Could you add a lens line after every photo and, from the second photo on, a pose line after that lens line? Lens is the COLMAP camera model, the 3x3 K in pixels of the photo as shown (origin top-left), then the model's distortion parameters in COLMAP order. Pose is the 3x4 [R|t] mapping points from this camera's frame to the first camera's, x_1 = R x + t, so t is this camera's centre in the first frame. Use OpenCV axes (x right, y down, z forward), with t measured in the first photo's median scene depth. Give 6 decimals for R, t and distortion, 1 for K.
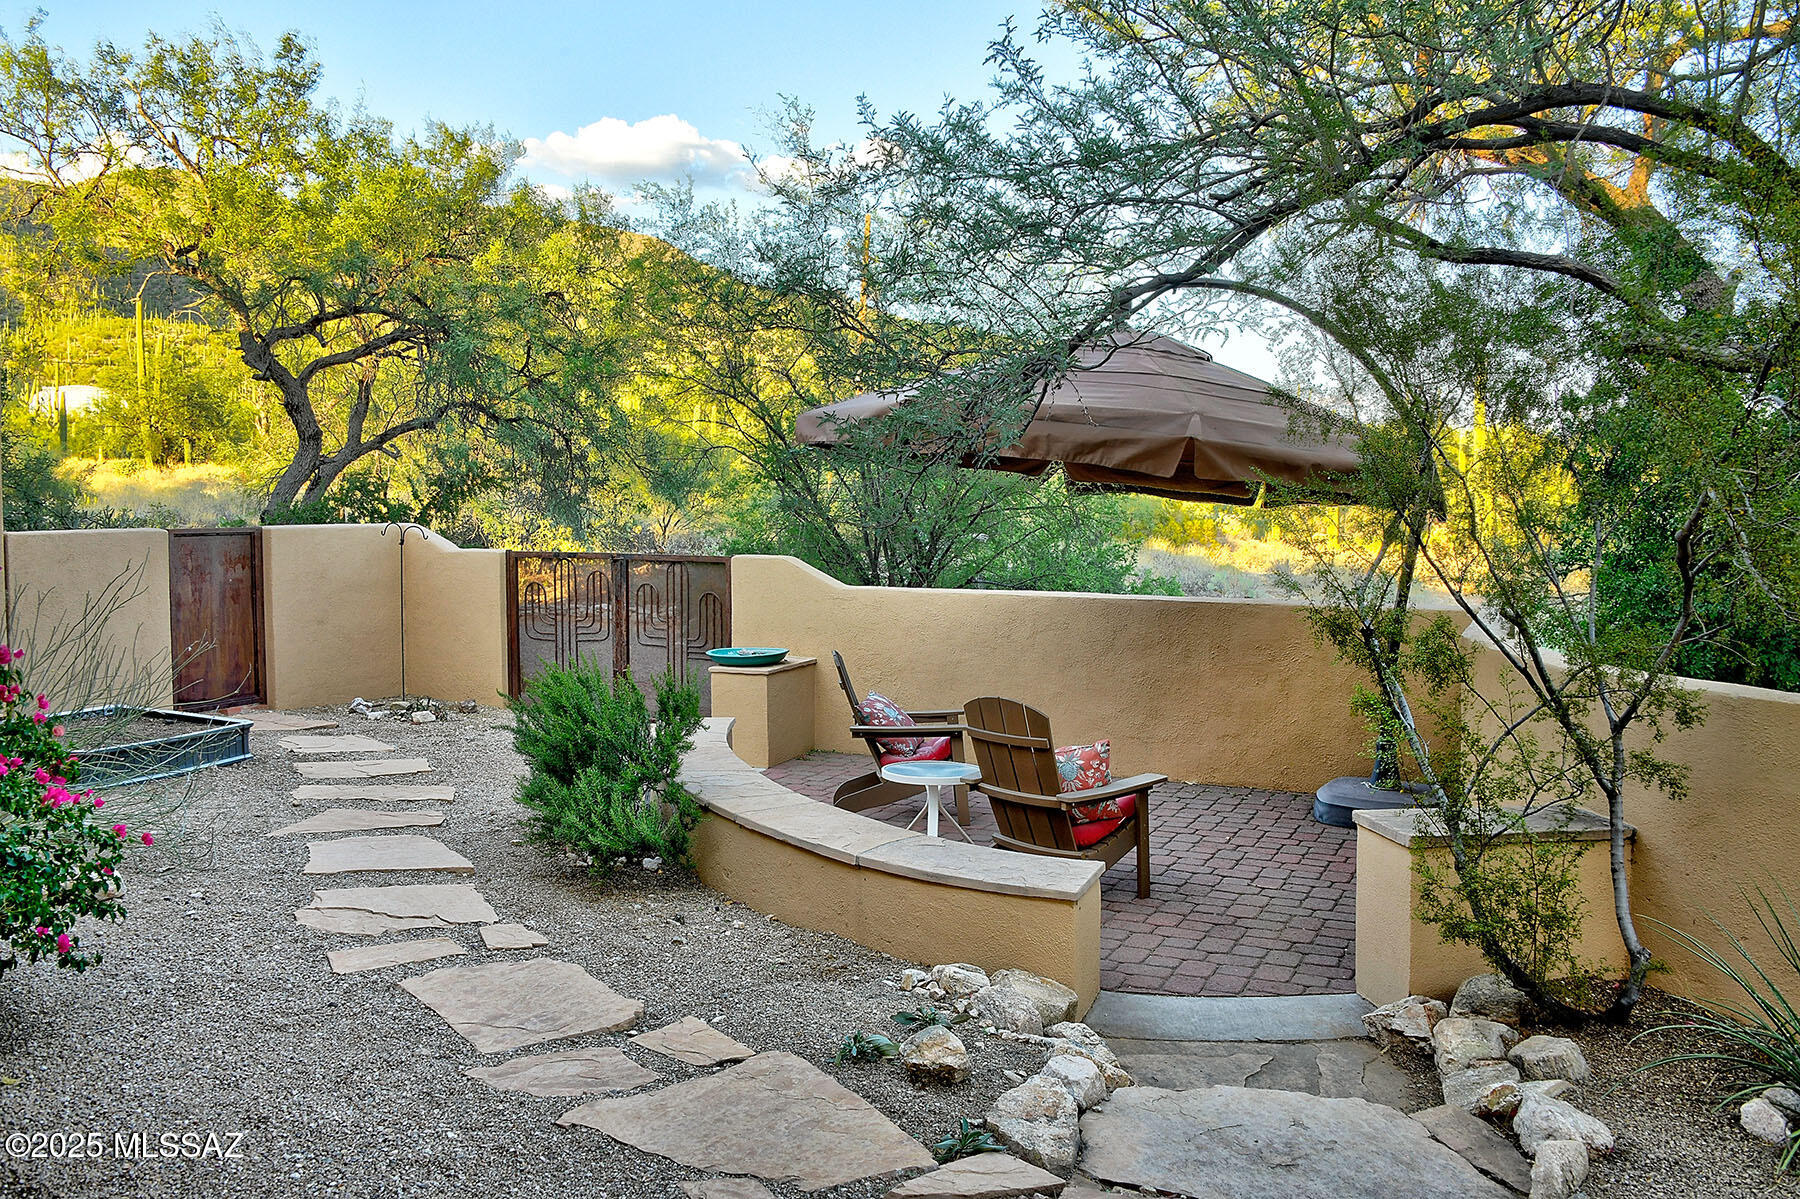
lens RADIAL K [[1224.0, 0, 892.9], [0, 1224.0, 628.8], [0, 0, 1]] dist [-0.066124, 0.004211]
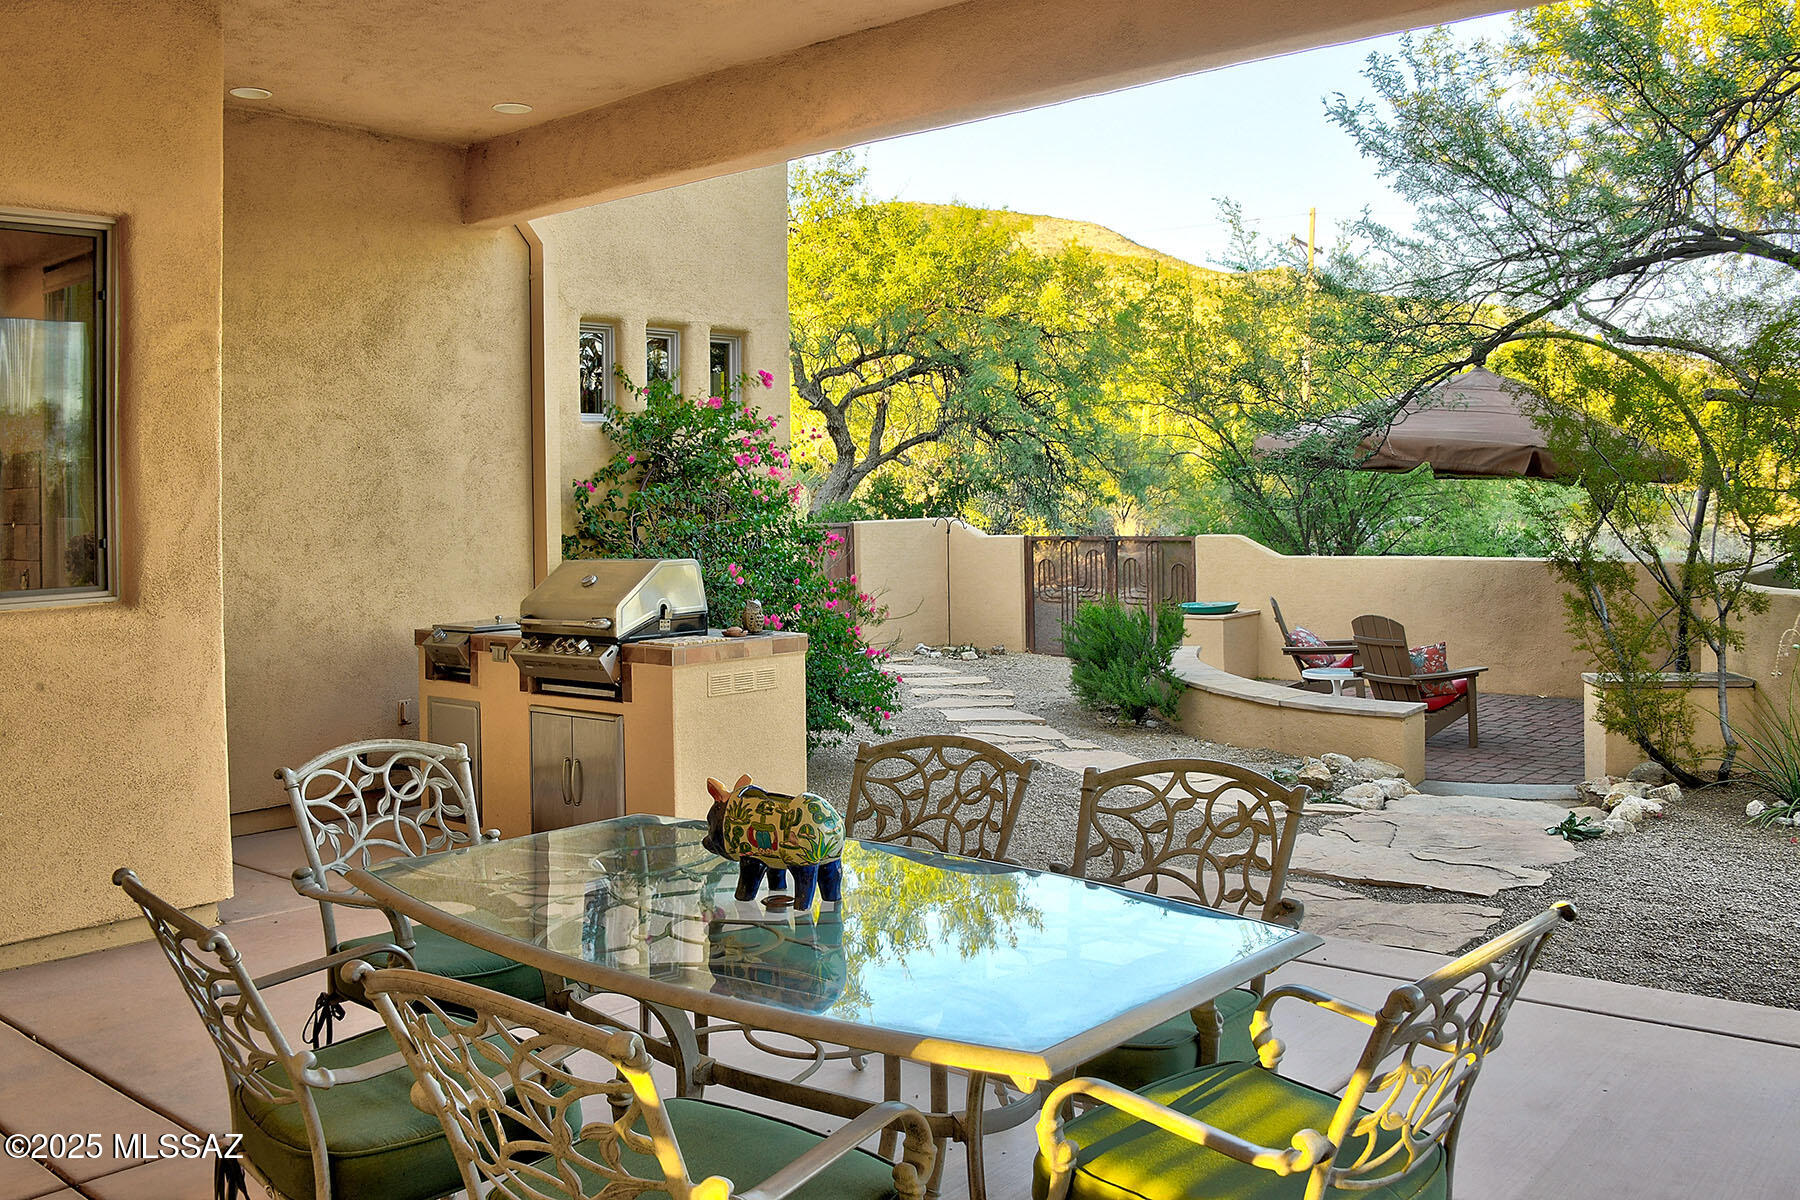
lens RADIAL K [[1224.0, 0, 892.9], [0, 1224.0, 629.3], [0, 0, 1]] dist [-0.066124, 0.004211]
pose [[0.935633, 0.005124, -0.352936, 0.036900], [-0.002465, 0.999965, 0.007982, 0.040177], [0.352965, -0.006598, 0.935613, -0.457086]]
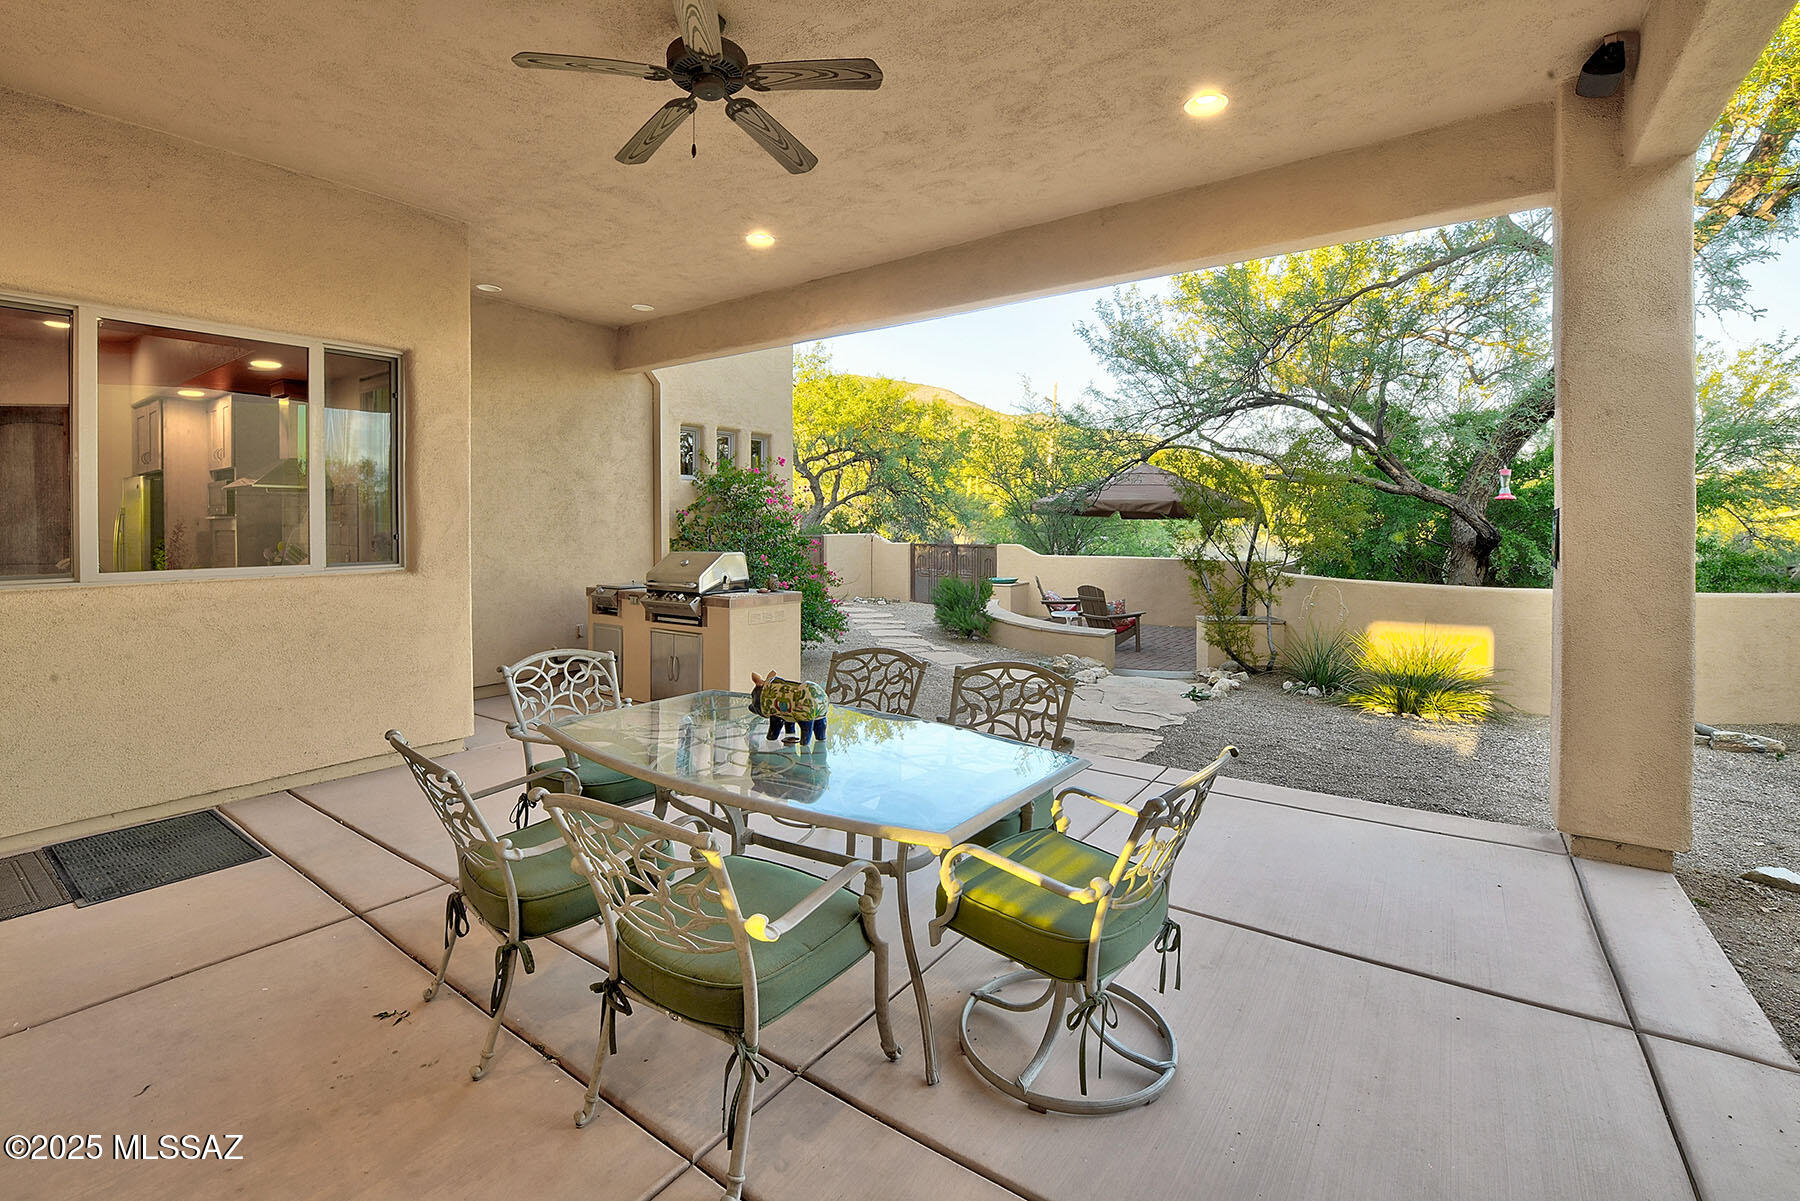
lens RADIAL K [[601.1, 0, 909.5], [0, 601.1, 580.5], [0, 0, 1]] dist [-0.000685, -0.000070]
pose [[0.969992, 0.010310, -0.242919, 0.007677], [-0.012216, 0.999905, -0.006341, 0.037267], [0.242831, 0.009118, 0.970026, -0.418372]]
